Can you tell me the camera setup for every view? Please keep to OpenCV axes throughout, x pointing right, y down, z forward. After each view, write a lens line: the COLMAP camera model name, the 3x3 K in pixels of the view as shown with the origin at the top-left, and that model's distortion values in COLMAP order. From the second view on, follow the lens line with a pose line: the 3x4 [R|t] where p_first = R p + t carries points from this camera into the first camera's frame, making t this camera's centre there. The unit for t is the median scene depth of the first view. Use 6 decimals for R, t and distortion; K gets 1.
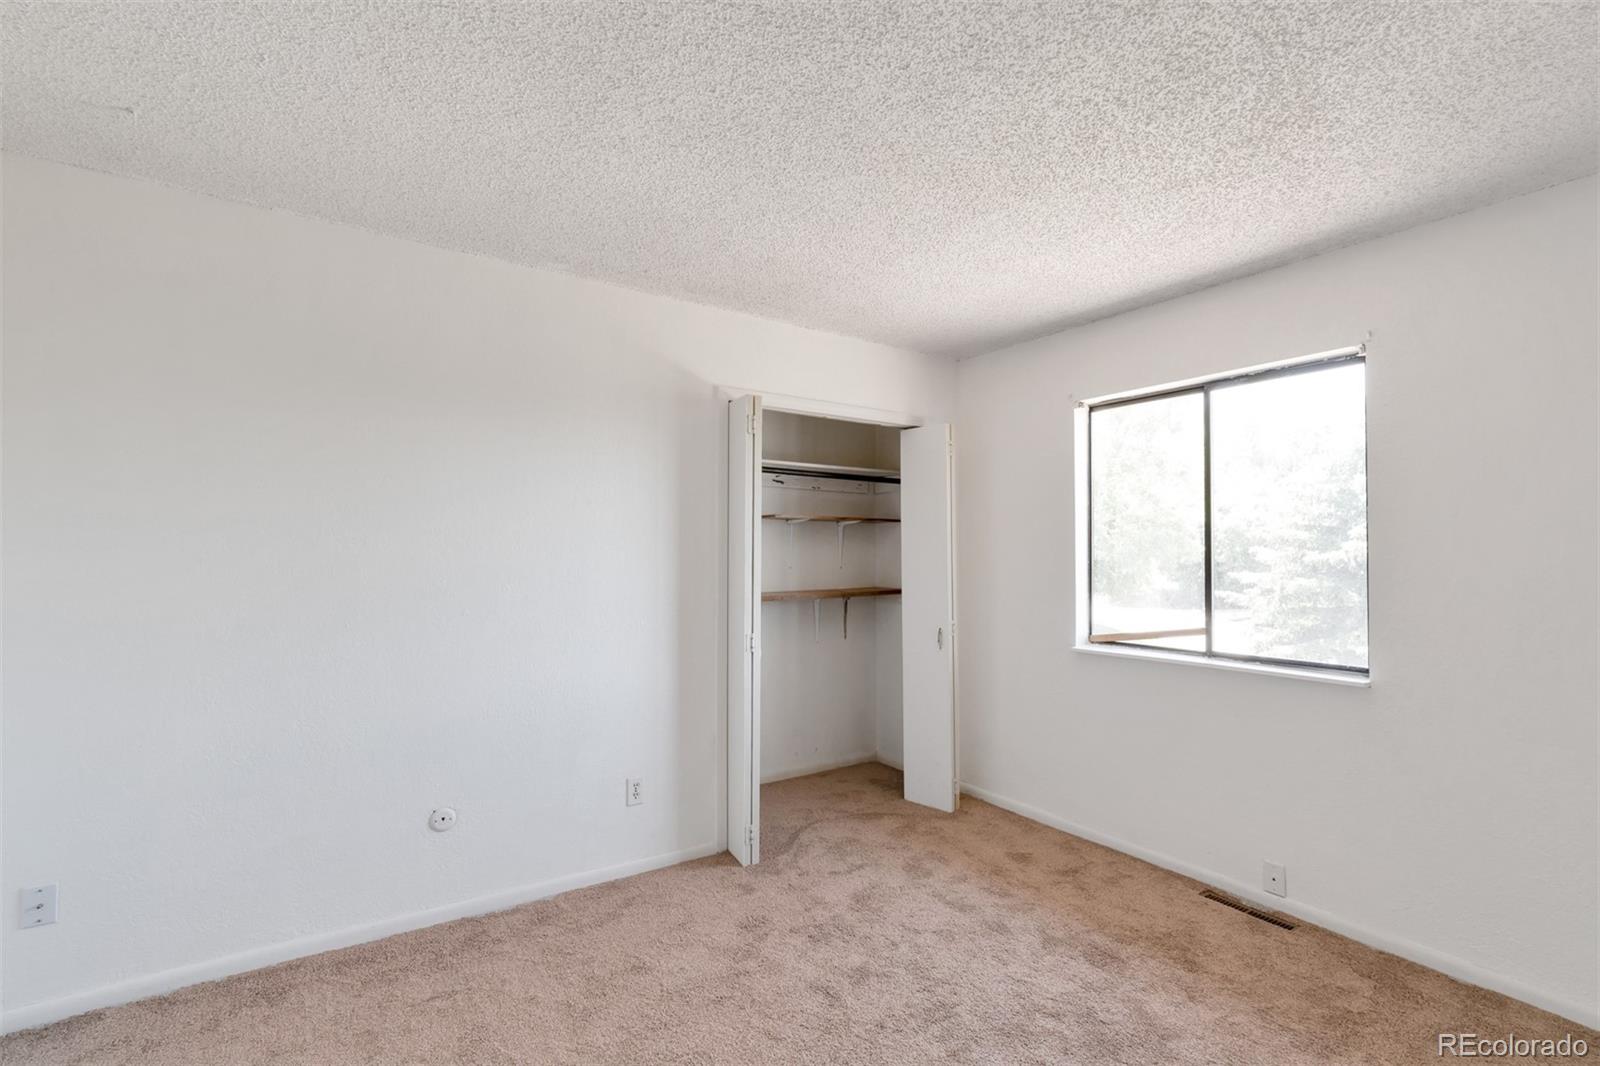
lens RADIAL K [[729.0, 0, 795.3], [0, 729.0, 539.7], [0, 0, 1]] dist [0.004740, -0.001262]
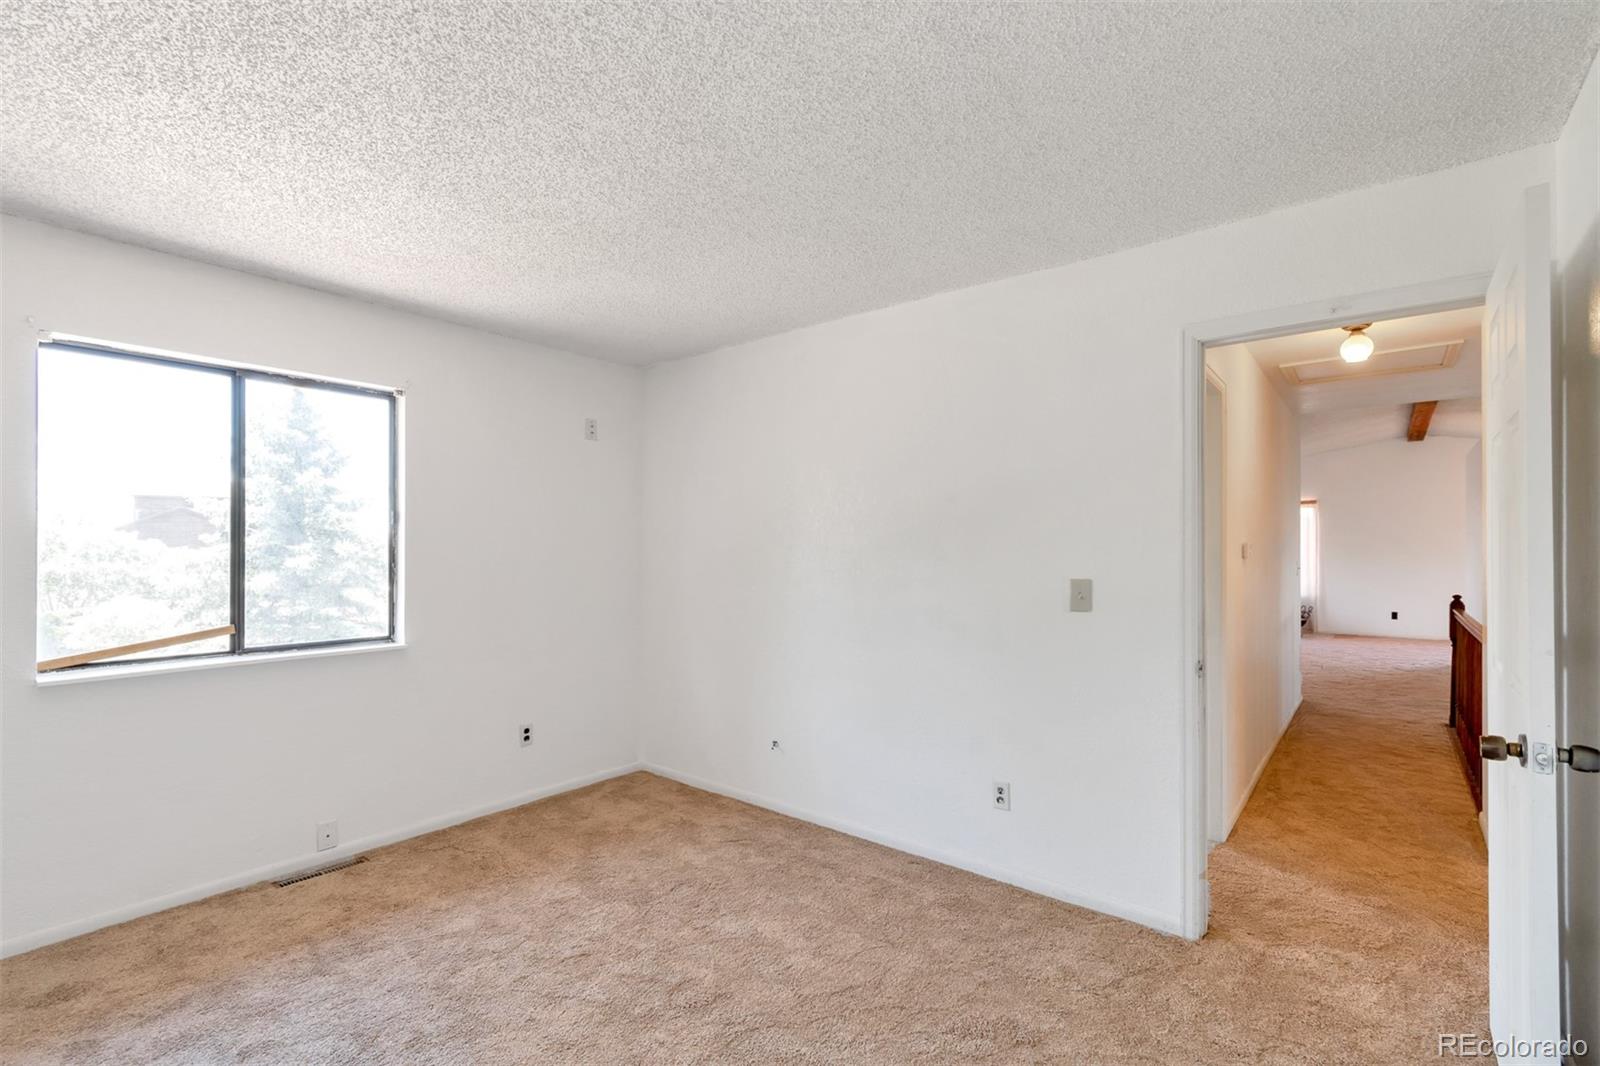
lens RADIAL K [[729.0, 0, 801.3], [0, 729.0, 544.1], [0, 0, 1]] dist [0.004740, -0.001262]
pose [[-0.300507, 0.006137, 0.953760, -0.600988], [-0.013668, 0.999849, -0.010740, 0.015919], [-0.953682, -0.016264, -0.300378, 0.608965]]
